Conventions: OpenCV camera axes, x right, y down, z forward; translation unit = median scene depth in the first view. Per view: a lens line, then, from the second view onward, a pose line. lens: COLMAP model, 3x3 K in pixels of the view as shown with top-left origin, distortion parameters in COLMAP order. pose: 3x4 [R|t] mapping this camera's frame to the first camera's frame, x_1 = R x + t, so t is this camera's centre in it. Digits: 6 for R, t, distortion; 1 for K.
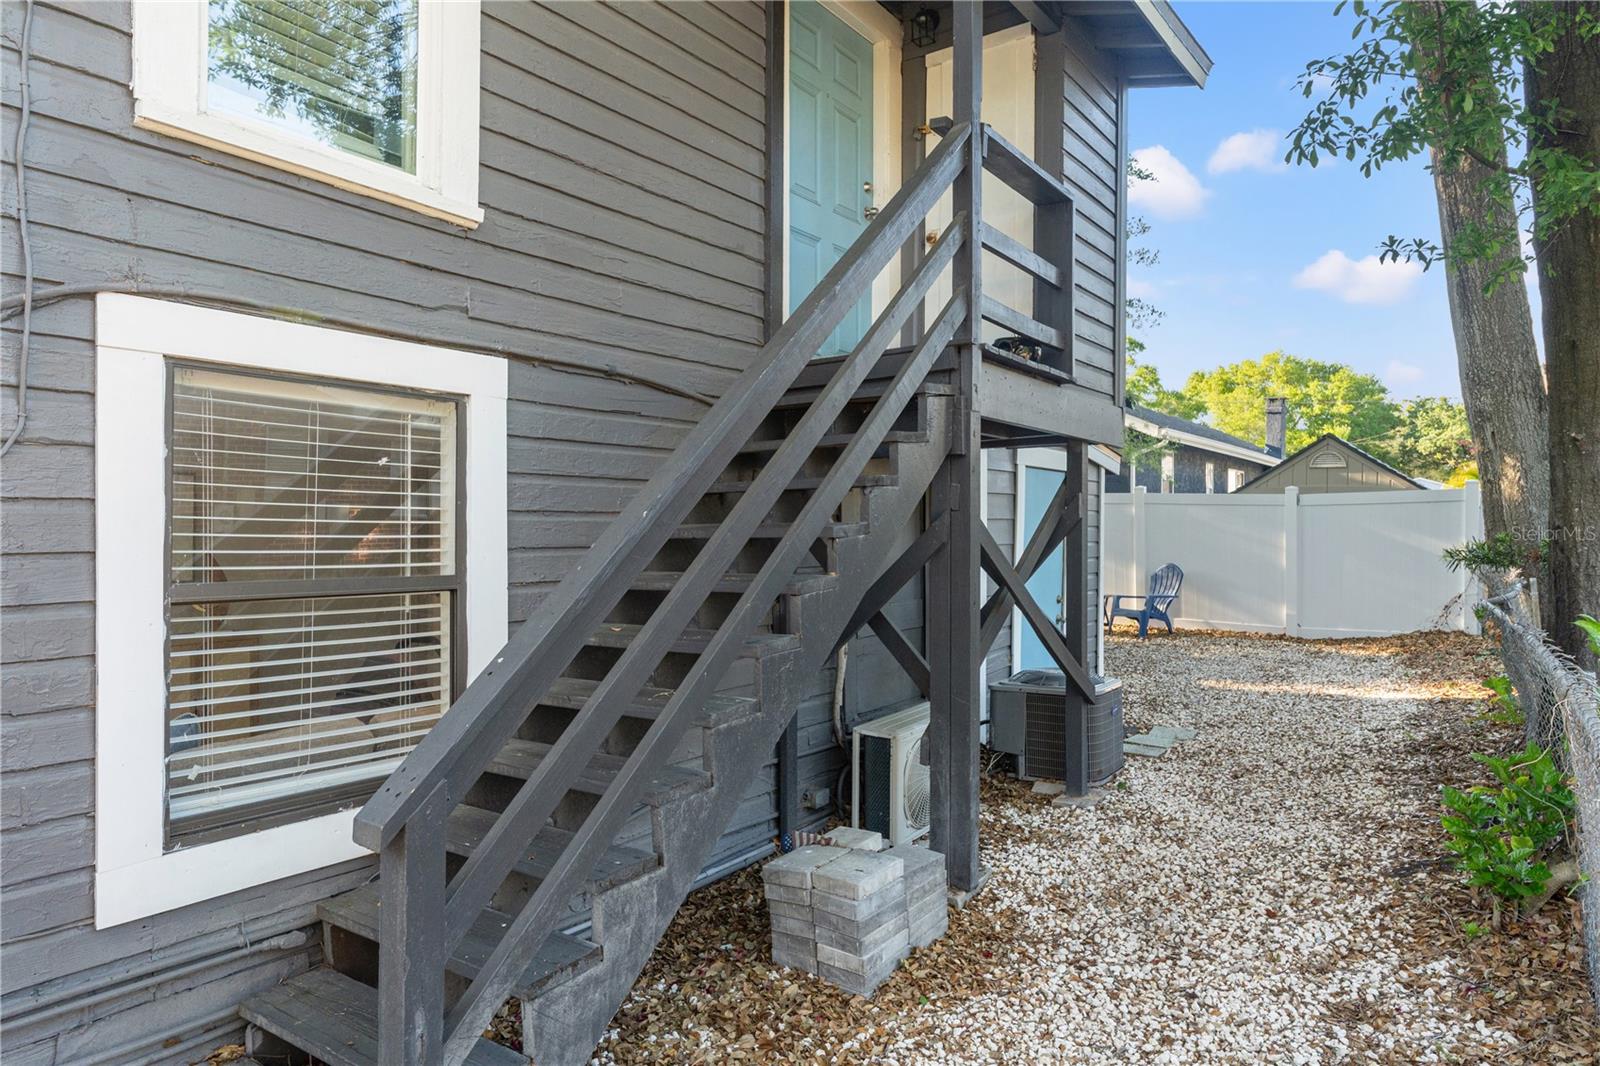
lens RADIAL K [[1028.0, 0, 796.9], [0, 1028.0, 501.1], [0, 0, 1]] dist [0.004164, 0.001892]
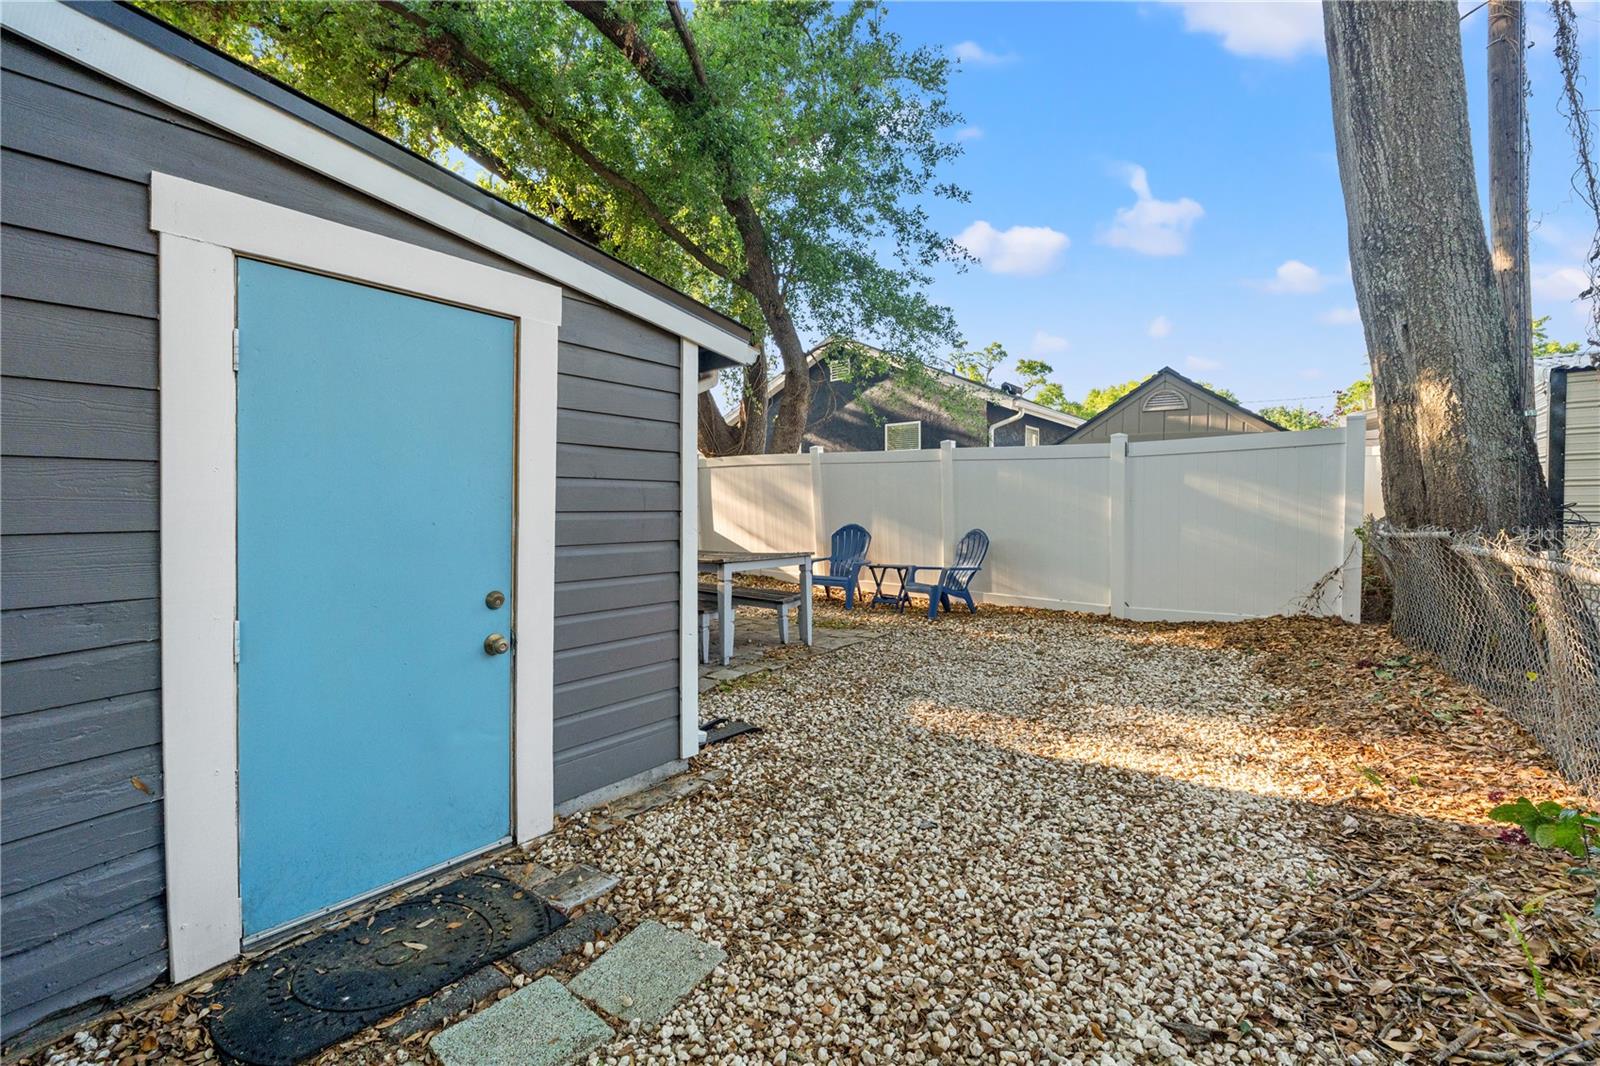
lens RADIAL K [[686.4, 0, 805.1], [0, 686.4, 504.9], [0, 0, 1]] dist [-0.000290, -0.000124]
pose [[0.999123, -0.002758, -0.041782, 0.266045], [0.003591, 0.999796, 0.019878, 0.031564], [0.041719, -0.020011, 0.998929, 0.465243]]
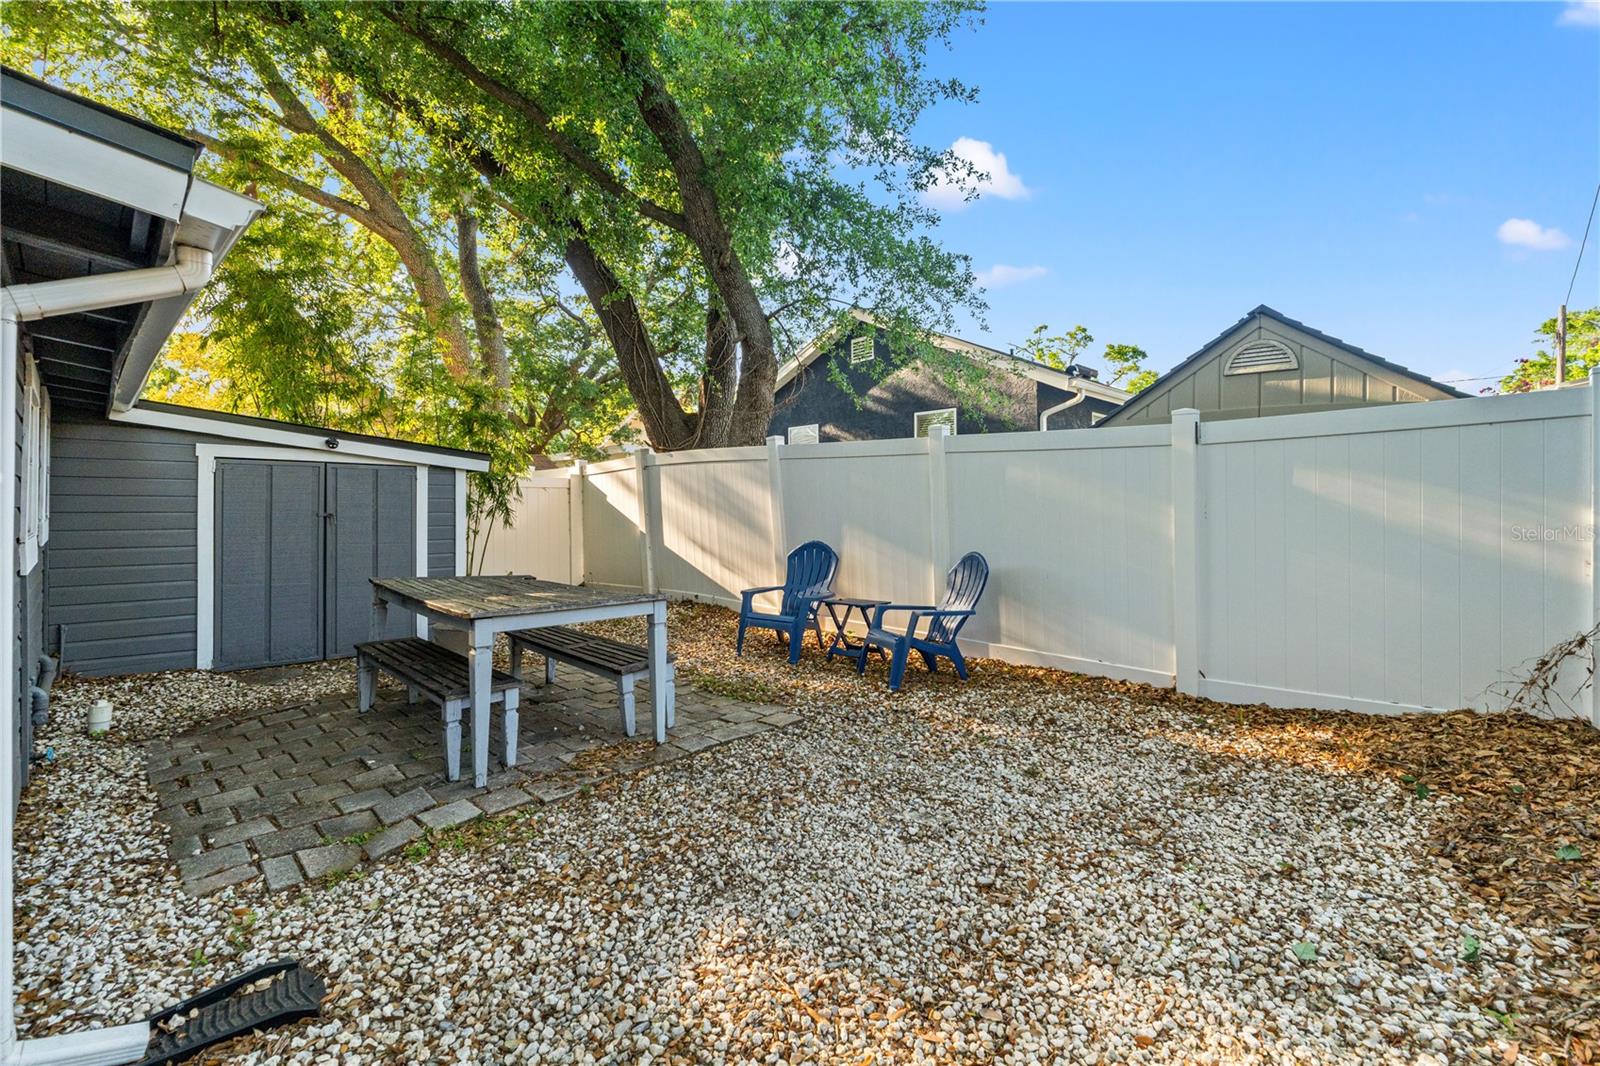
lens RADIAL K [[720.0, 0, 801.9], [0, 720.0, 484.0], [0, 0, 1]] dist [-0.002379, 0.000247]
pose [[0.988292, -0.005414, -0.152477, 0.356361], [0.003598, 0.999919, -0.012183, 0.029195], [0.152531, 0.011492, 0.988232, 0.630241]]
